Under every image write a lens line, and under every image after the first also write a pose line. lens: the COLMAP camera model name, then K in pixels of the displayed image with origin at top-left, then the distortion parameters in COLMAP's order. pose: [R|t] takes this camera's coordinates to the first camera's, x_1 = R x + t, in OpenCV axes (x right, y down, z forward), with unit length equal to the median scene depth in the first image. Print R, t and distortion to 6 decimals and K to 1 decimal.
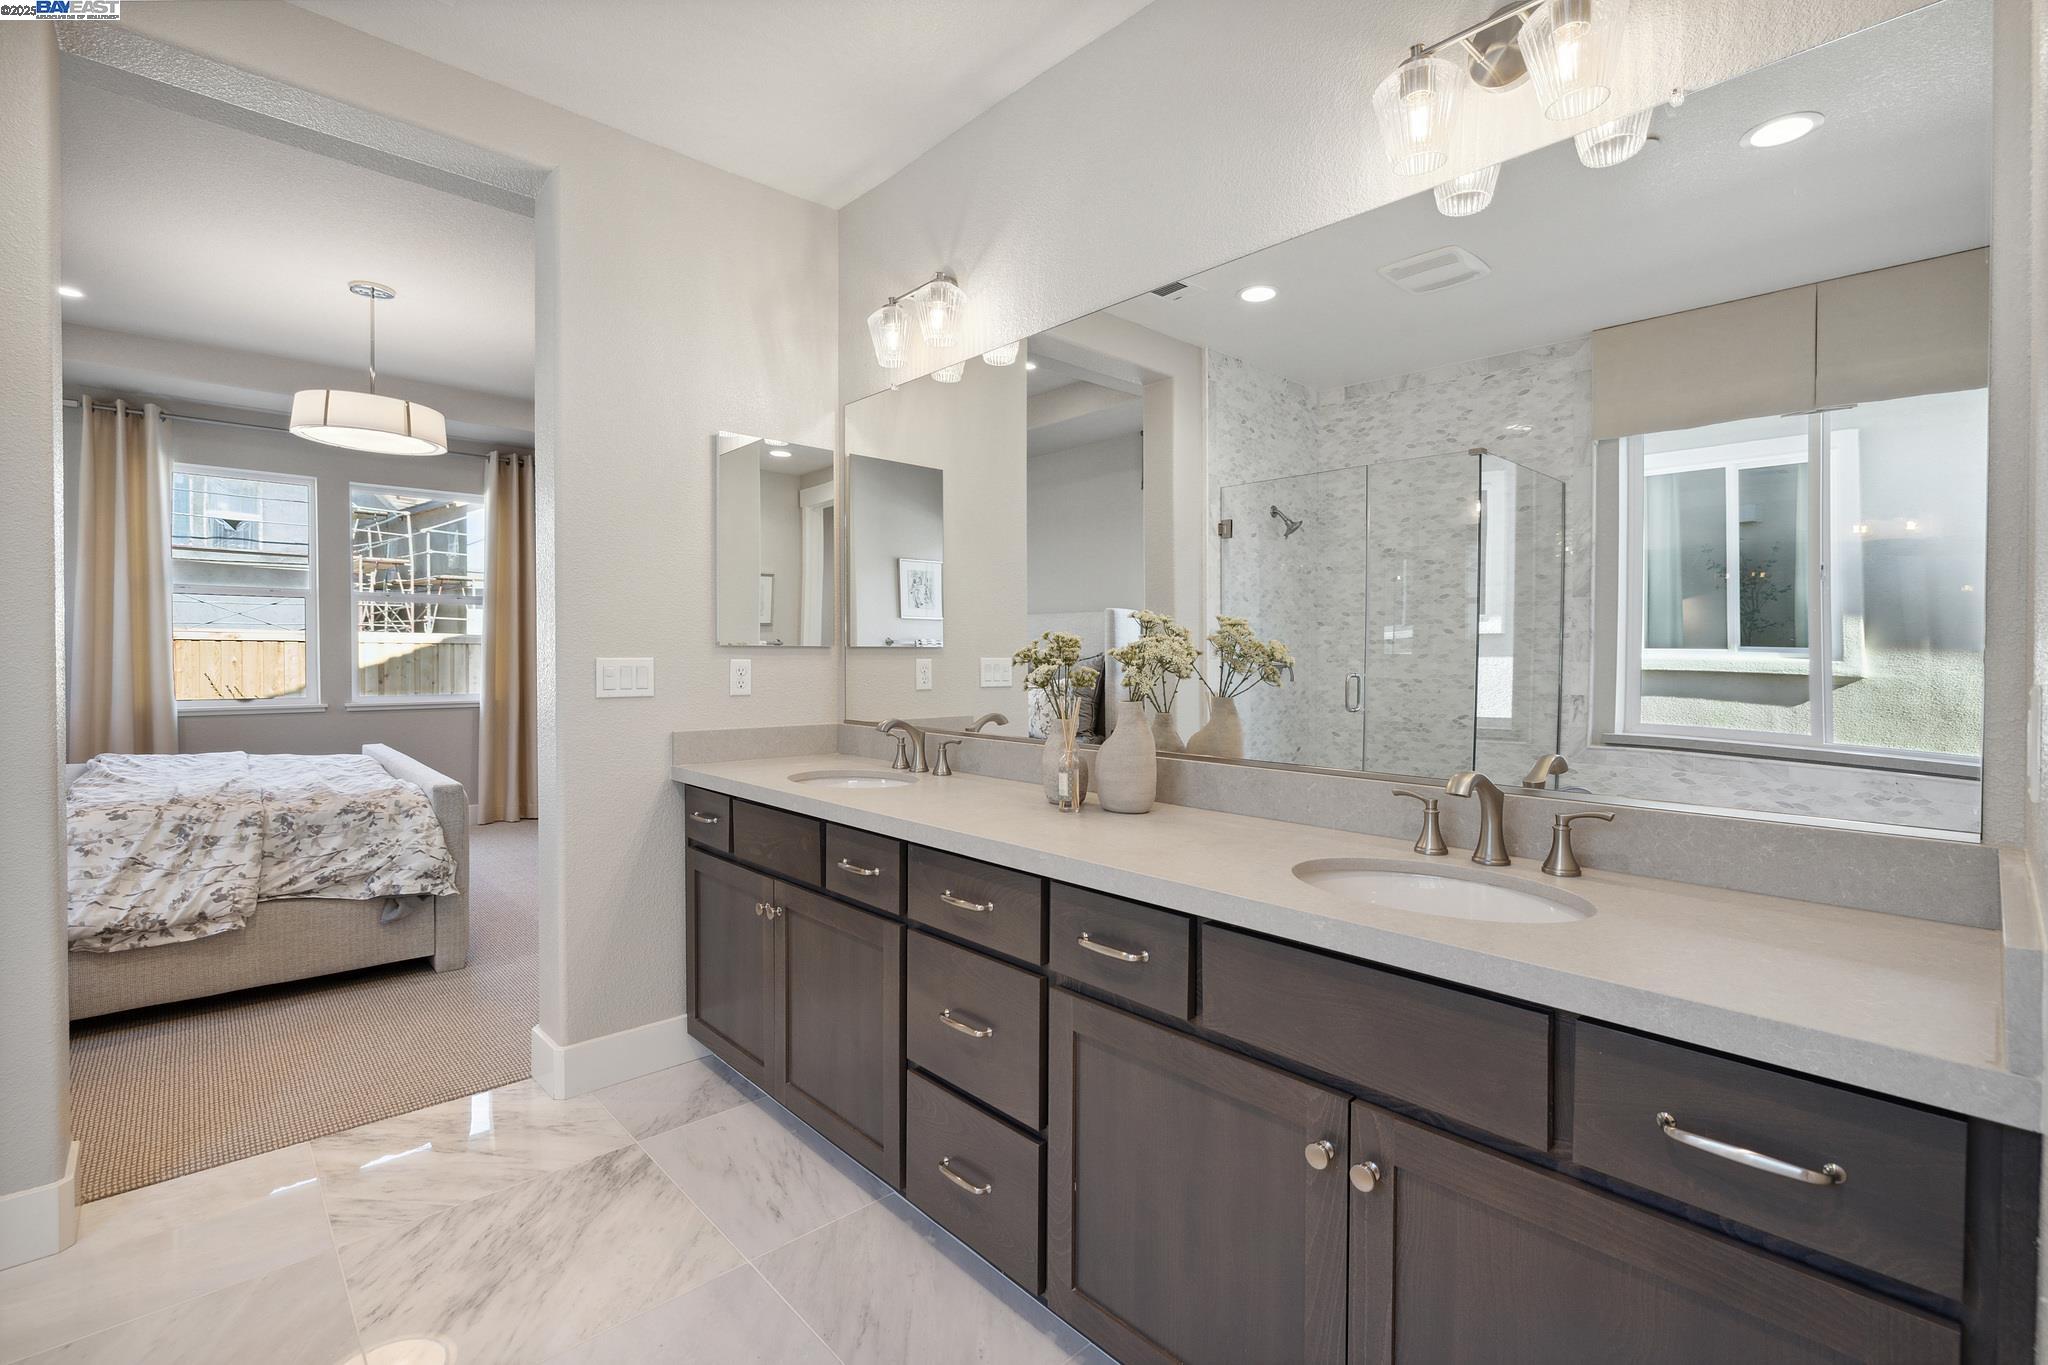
lens RADIAL K [[906.5, 0, 1005.9], [0, 906.5, 672.9], [0, 0, 1]] dist [-0.001698, -0.000165]
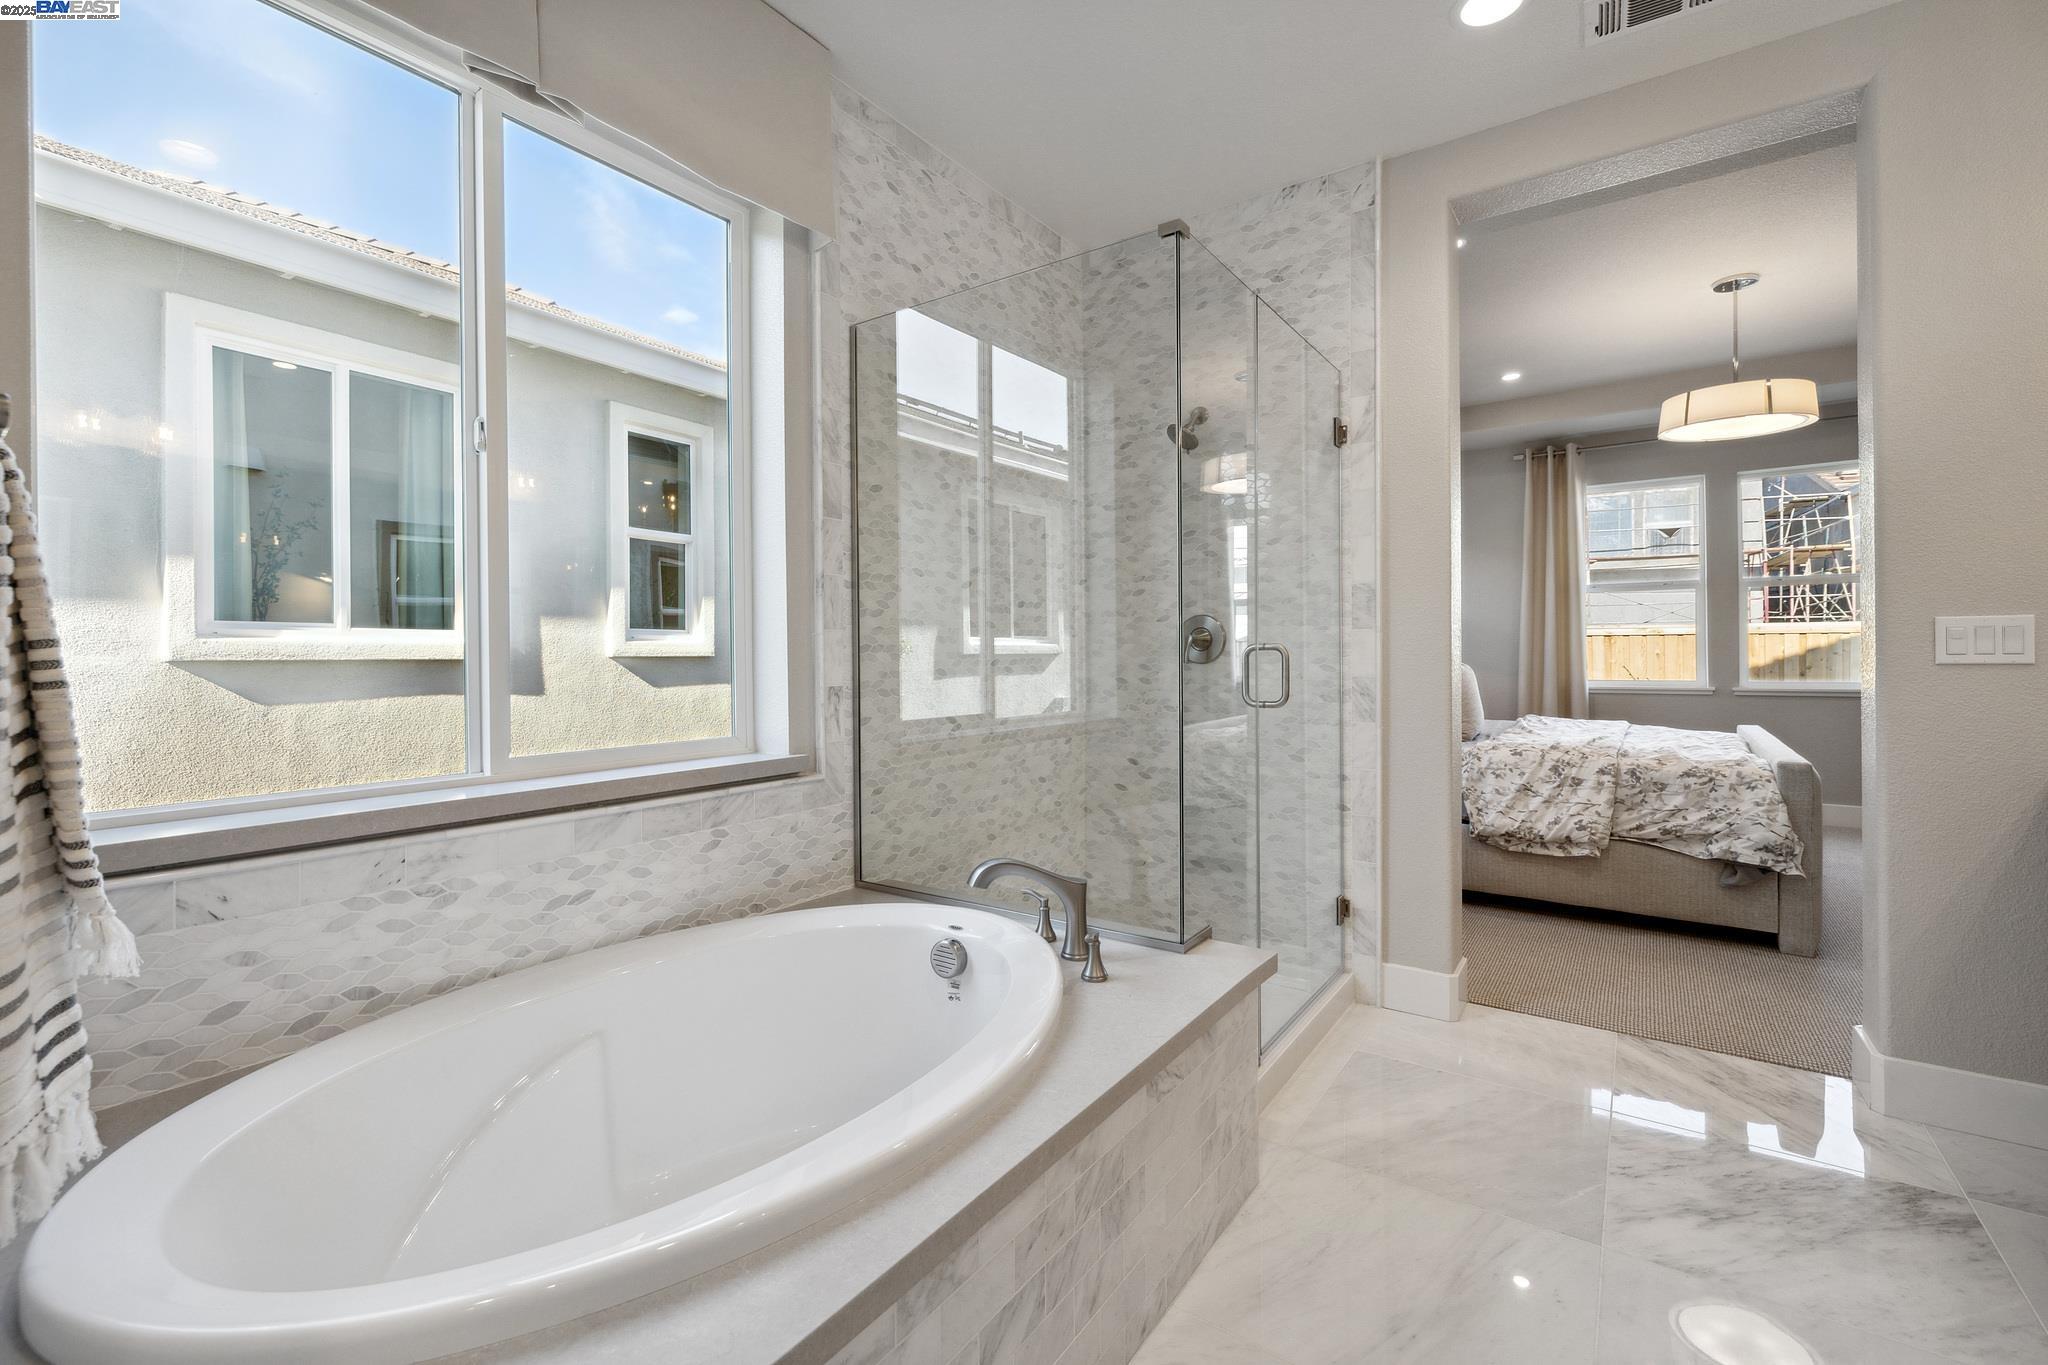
lens RADIAL K [[881.9, 0, 1020.4], [0, 881.9, 647.4], [0, 0, 1]] dist [-0.001948, -0.000223]
pose [[0.215599, -0.016720, -0.976339, 0.134646], [-0.010090, 0.999762, -0.019349, 0.029075], [0.976430, 0.014023, 0.215379, -0.013402]]
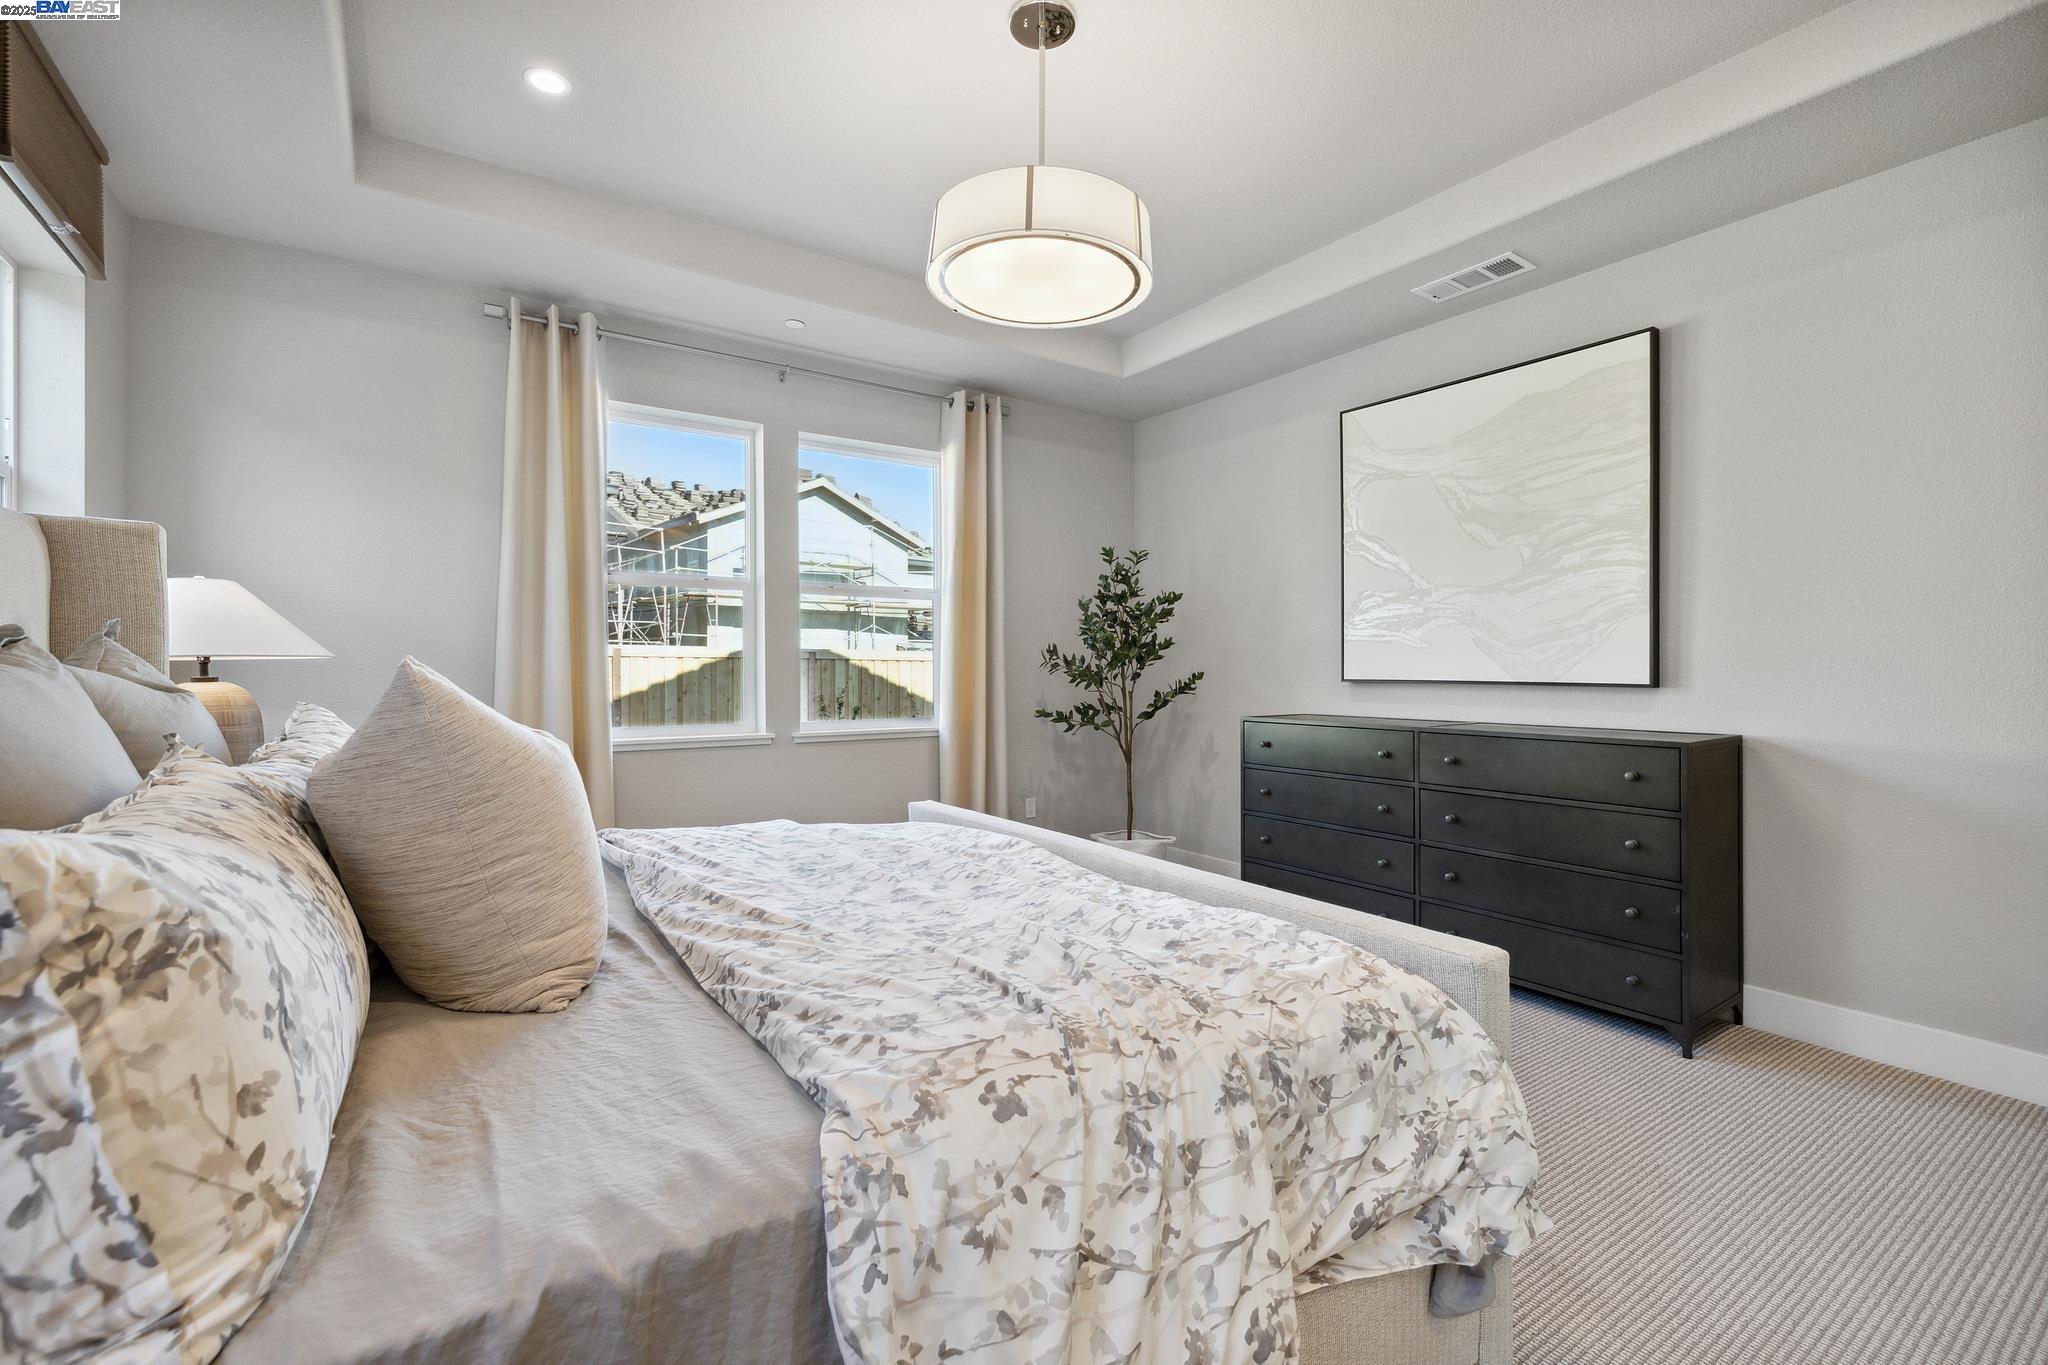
lens RADIAL K [[888.3, 0, 1018.3], [0, 888.3, 672.9], [0, 0, 1]] dist [0.000339, 0.000012]
pose [[0.989125, -0.003579, -0.147034, -0.821063], [0.000978, 0.999842, -0.017759, -0.001484], [0.147074, 0.017422, 0.988972, 0.584392]]
